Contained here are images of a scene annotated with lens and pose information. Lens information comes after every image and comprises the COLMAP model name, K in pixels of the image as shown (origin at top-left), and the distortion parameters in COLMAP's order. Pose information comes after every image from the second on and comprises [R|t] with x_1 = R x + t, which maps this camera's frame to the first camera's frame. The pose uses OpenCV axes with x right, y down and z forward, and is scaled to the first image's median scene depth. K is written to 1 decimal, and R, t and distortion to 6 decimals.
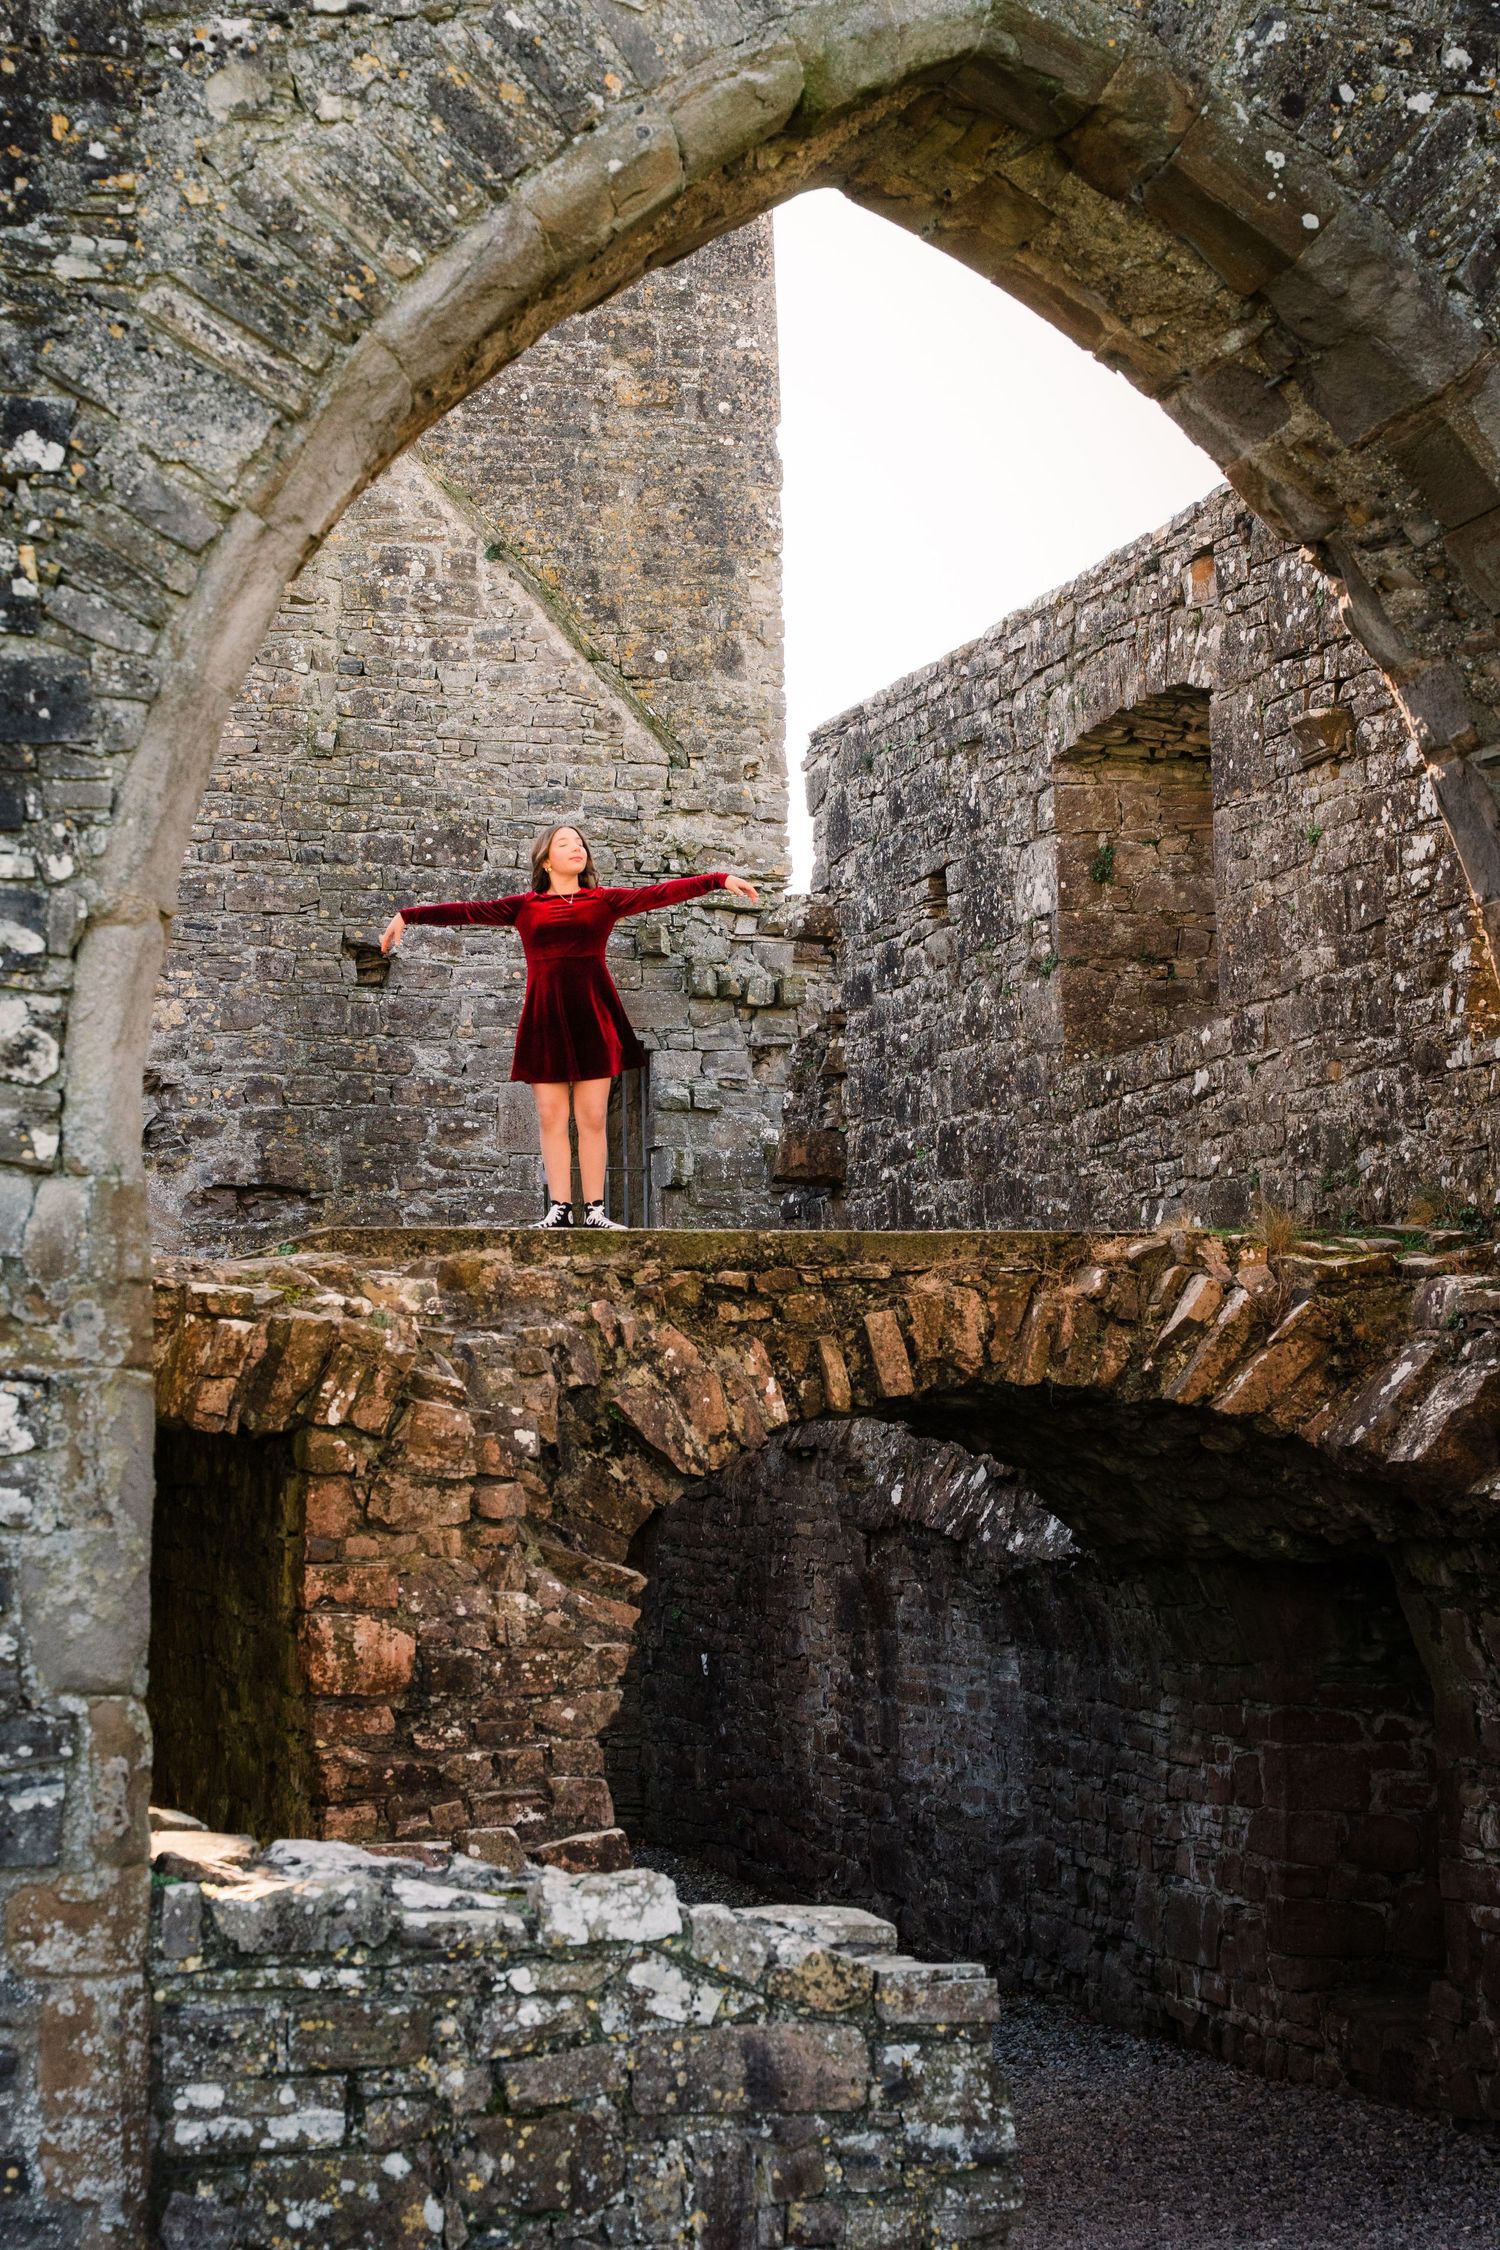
lens RADIAL K [[3679.5, 0, 754.5], [0, 3679.5, 1149.9], [0, 0, 1]] dist [0.022632, 0.000000]
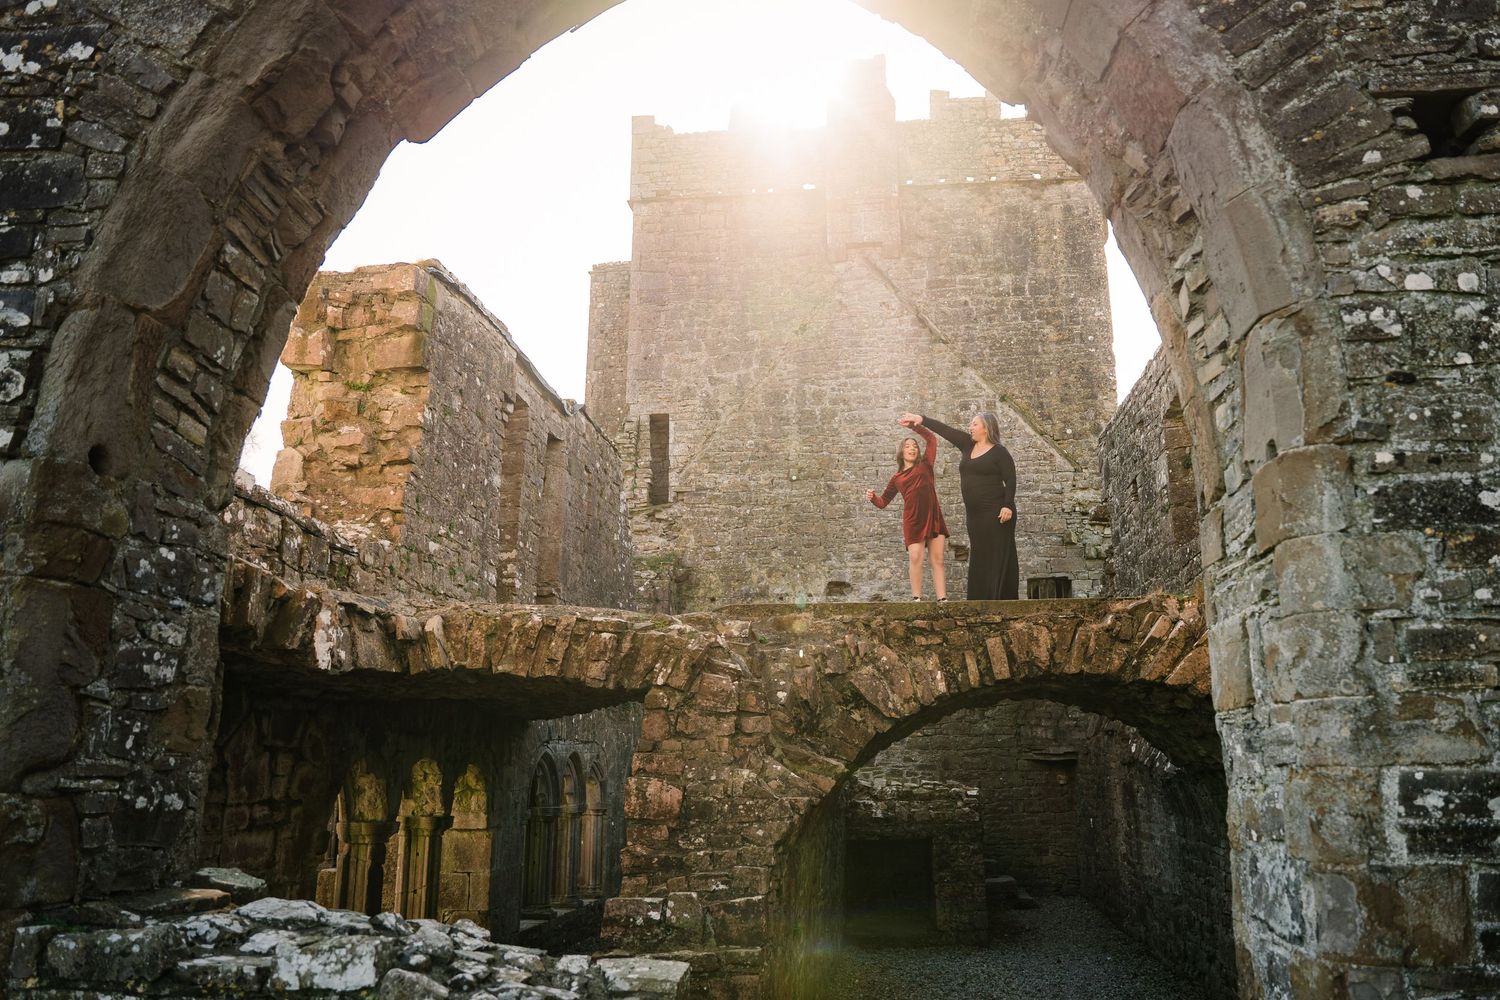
lens RADIAL K [[1111.2, 0, 804.0], [0, 1111.2, 535.4], [0, 0, 1]] dist [0.006623, -0.026770]
pose [[0.926824, -0.066408, -0.369576, 0.203121], [0.023207, 0.992486, -0.120136, 0.071476], [0.374777, 0.102768, 0.921401, 0.471616]]
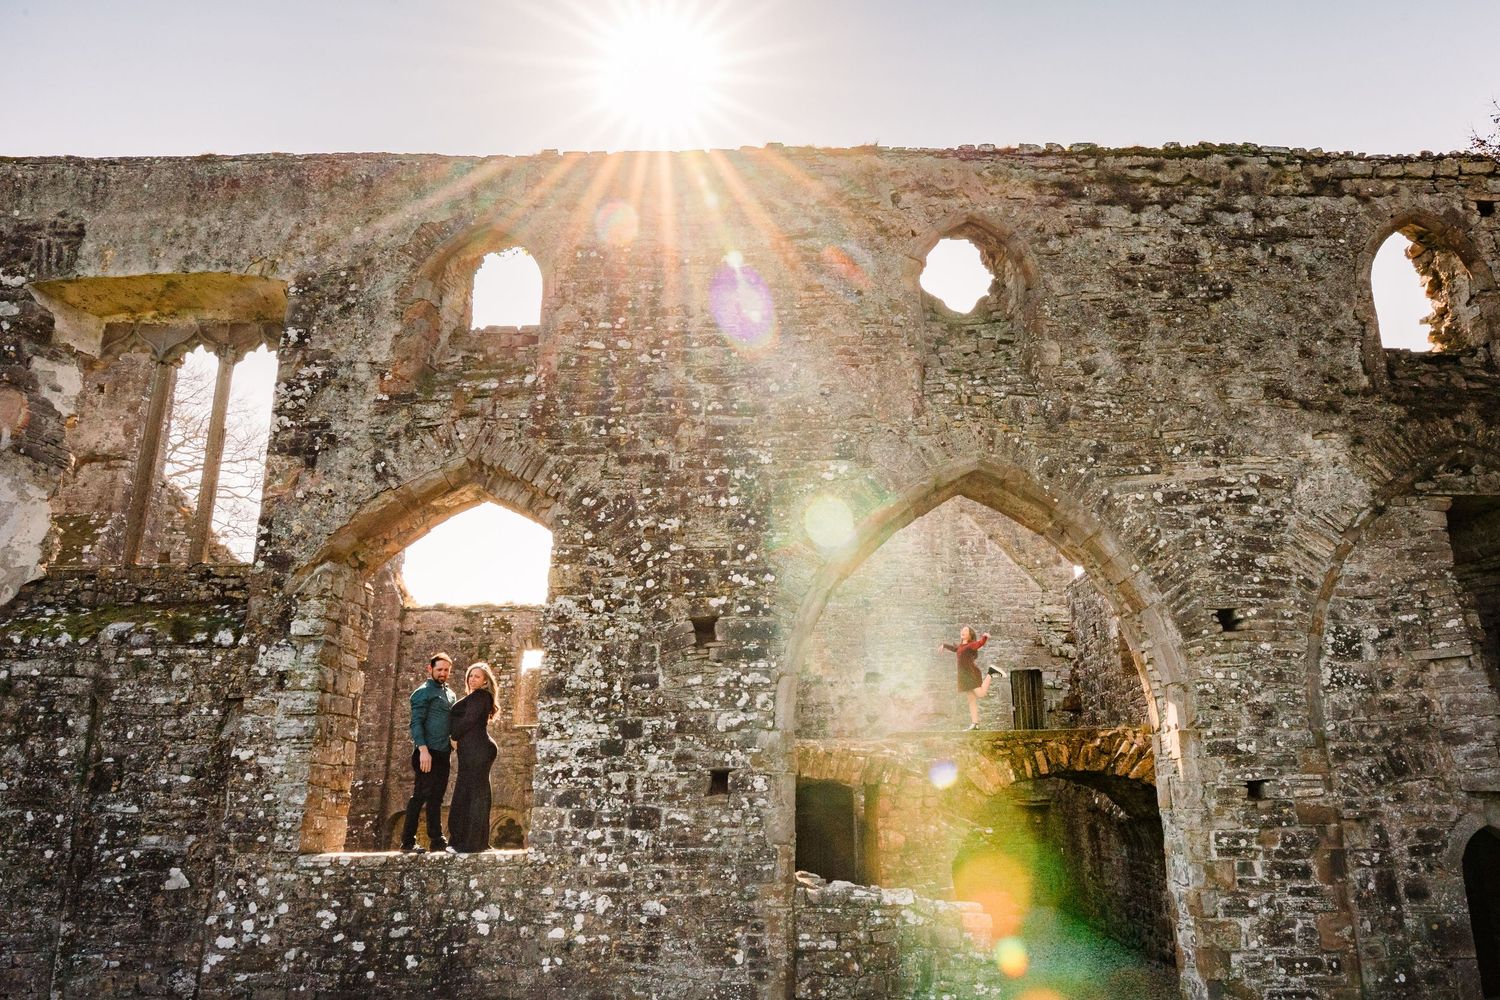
lens RADIAL K [[1111.2, 0, 821.2], [0, 1111.2, 461.3], [0, 0, 1]] dist [0.006623, -0.026770]
pose [[0.954955, -0.085872, -0.284055, 0.210882], [0.026830, 0.978281, -0.205540, -0.024988], [0.295535, 0.188660, 0.936518, -0.270463]]
